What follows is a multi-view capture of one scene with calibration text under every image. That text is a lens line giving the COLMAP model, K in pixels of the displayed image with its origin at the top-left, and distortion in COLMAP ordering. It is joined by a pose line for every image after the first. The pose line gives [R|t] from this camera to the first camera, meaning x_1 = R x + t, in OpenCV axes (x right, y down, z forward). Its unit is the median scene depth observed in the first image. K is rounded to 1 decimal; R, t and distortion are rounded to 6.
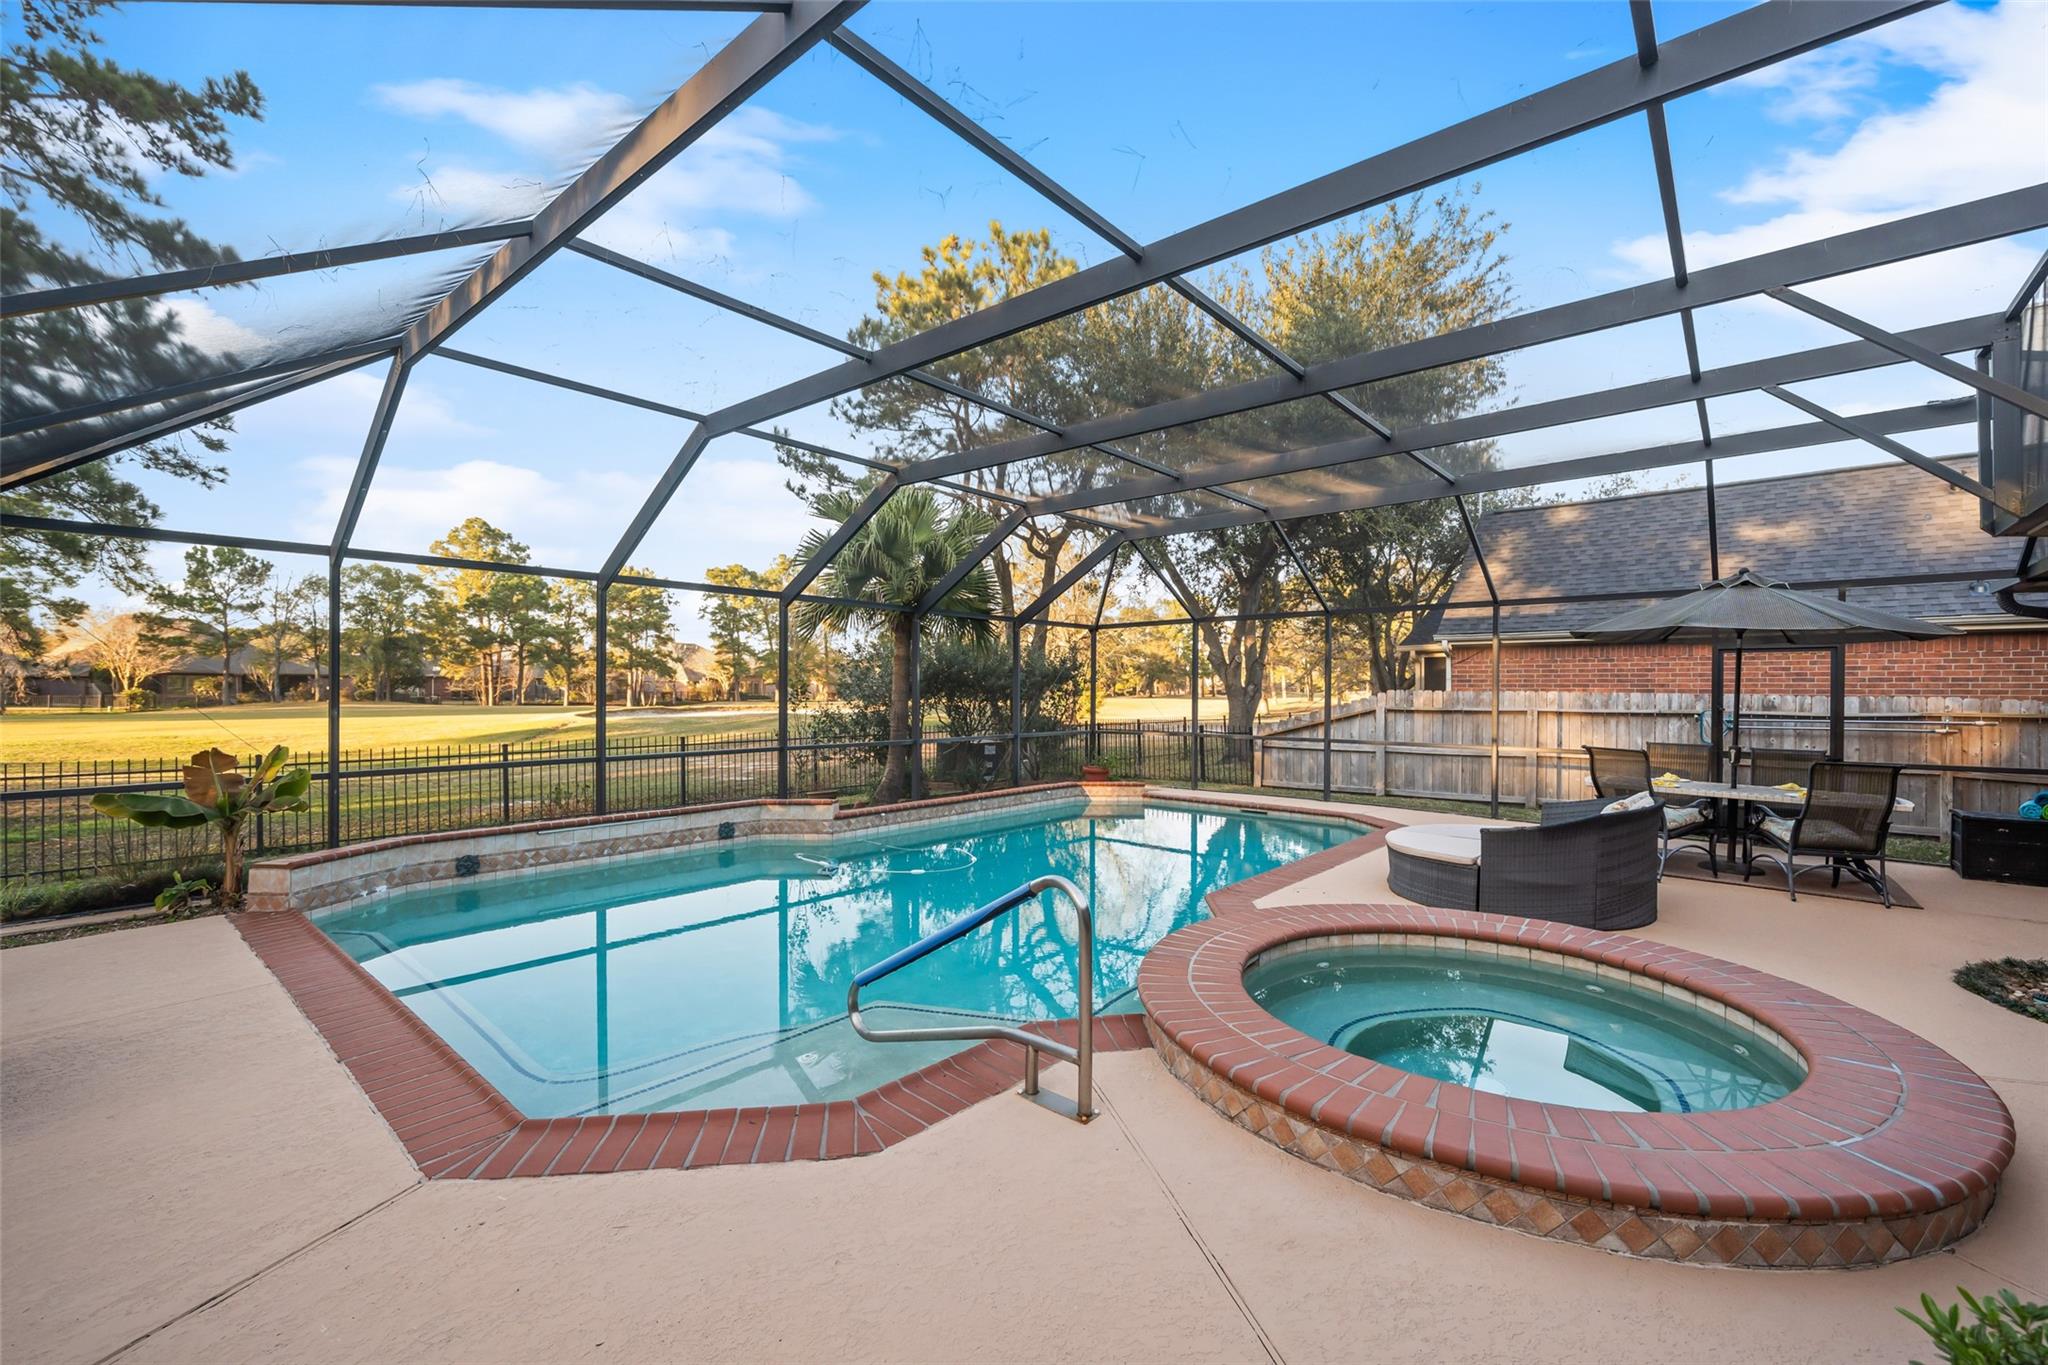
lens RADIAL K [[861.7, 0, 1007.8], [0, 861.7, 683.8], [0, 0, 1]] dist [-0.003057, 0.000479]
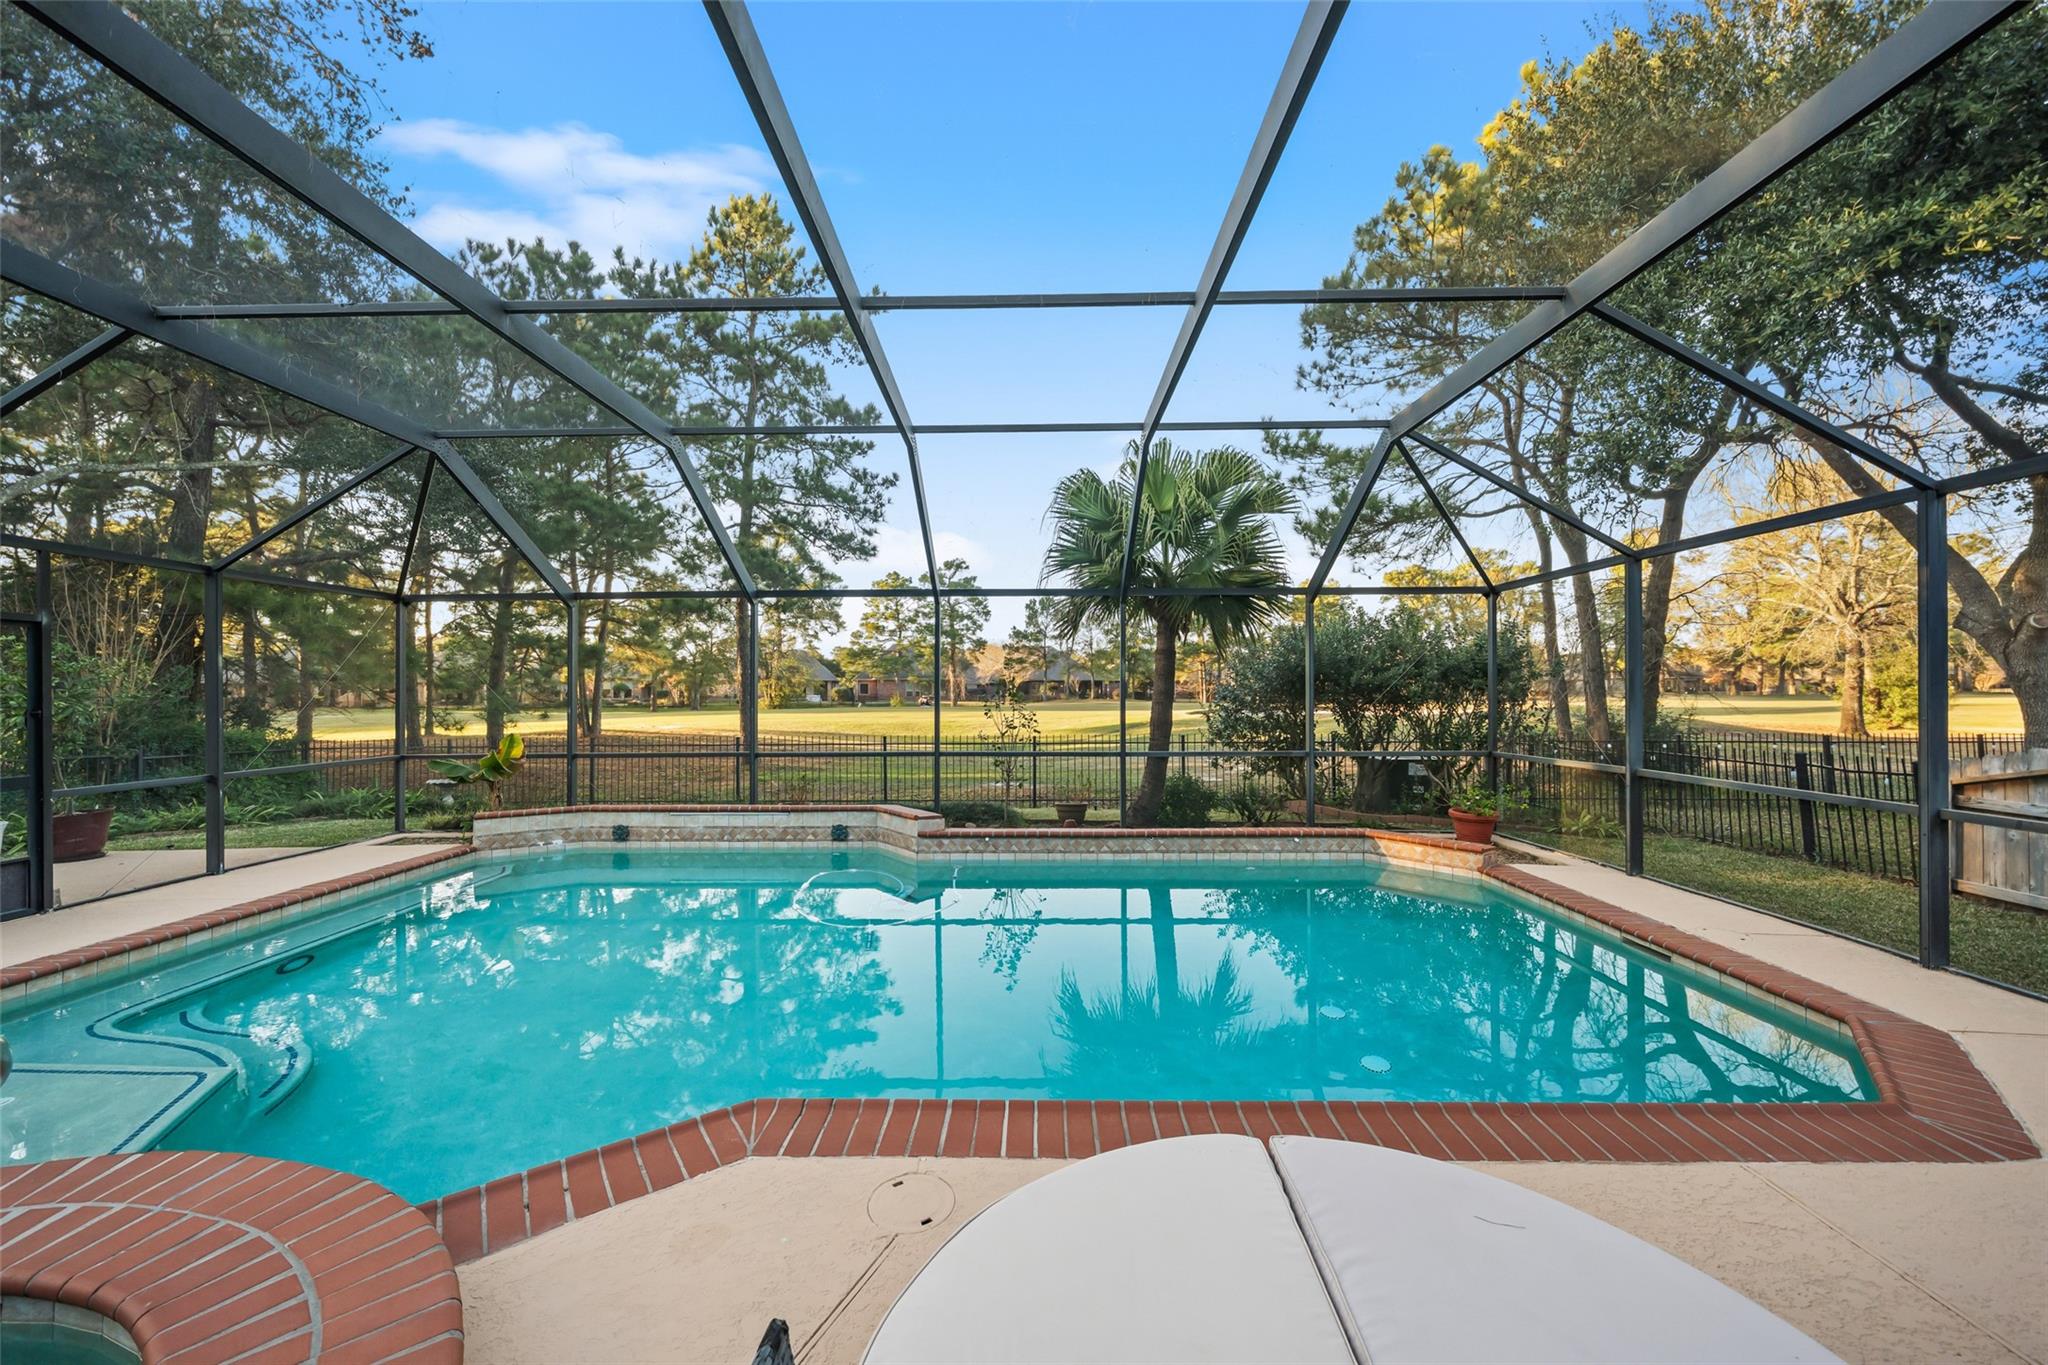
lens RADIAL K [[759.9, 0, 1027.1], [0, 759.9, 691.4], [0, 0, 1]] dist [-0.002432, -0.001154]
pose [[0.643640, -0.005038, -0.765312, 0.394743], [0.011205, 0.999933, 0.002841, 0.006643], [0.765246, -0.010404, 0.643654, 0.498601]]
